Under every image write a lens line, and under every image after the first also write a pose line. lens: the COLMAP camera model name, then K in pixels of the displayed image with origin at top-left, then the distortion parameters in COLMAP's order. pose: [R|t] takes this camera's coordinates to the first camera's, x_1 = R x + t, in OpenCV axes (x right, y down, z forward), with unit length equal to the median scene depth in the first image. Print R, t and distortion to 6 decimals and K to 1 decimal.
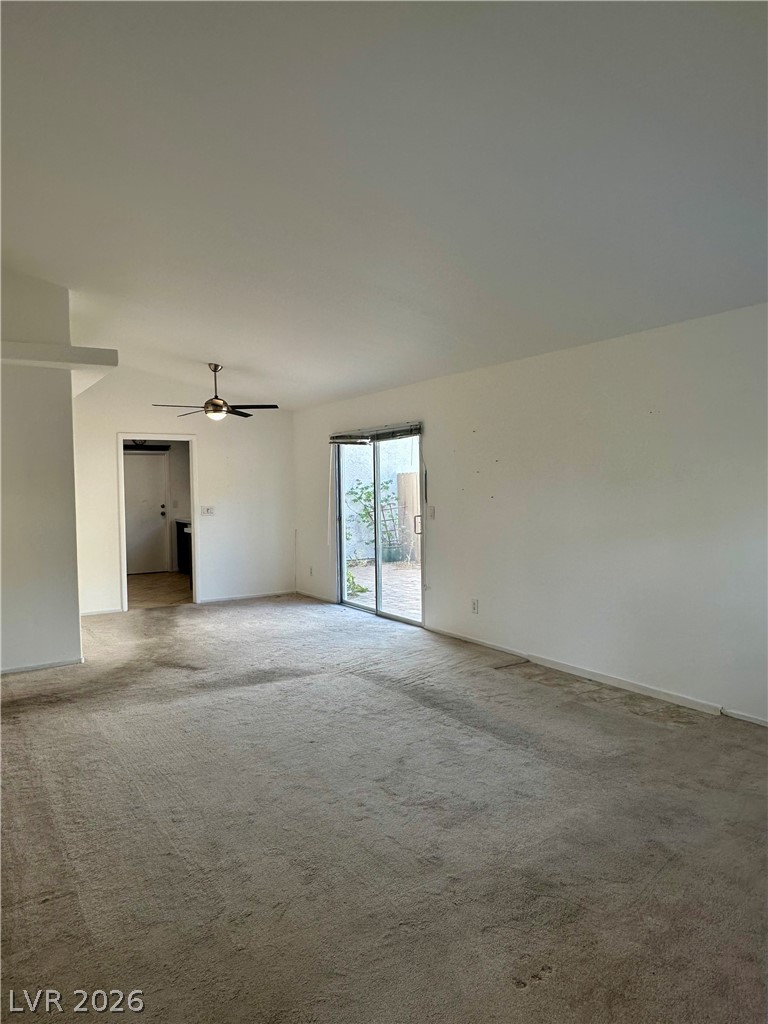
lens RADIAL K [[697.7, 0, 390.6], [0, 697.7, 505.3], [0, 0, 1]] dist [0.001171, 0.002624]
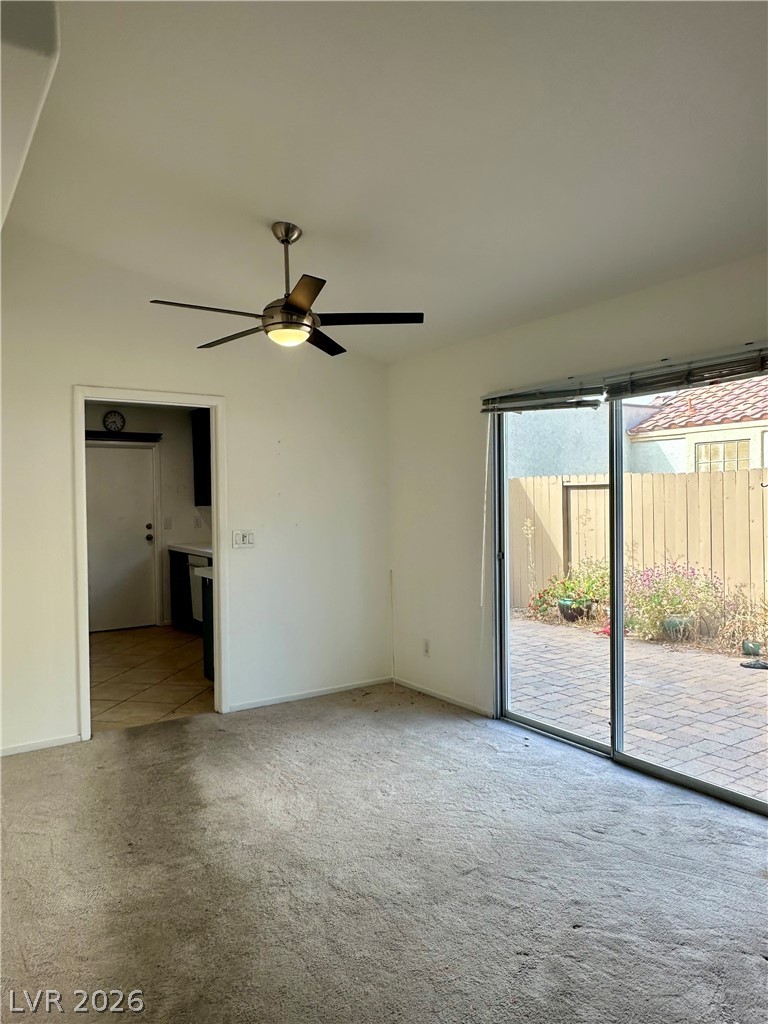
lens RADIAL K [[697.7, 0, 376.5], [0, 697.7, 516.8], [0, 0, 1]] dist [0.001171, 0.002624]
pose [[0.999597, 0.007806, 0.027281, -0.186168], [-0.007636, 0.999951, -0.006314, -0.005917], [-0.027329, 0.006103, 0.999608, 0.492392]]
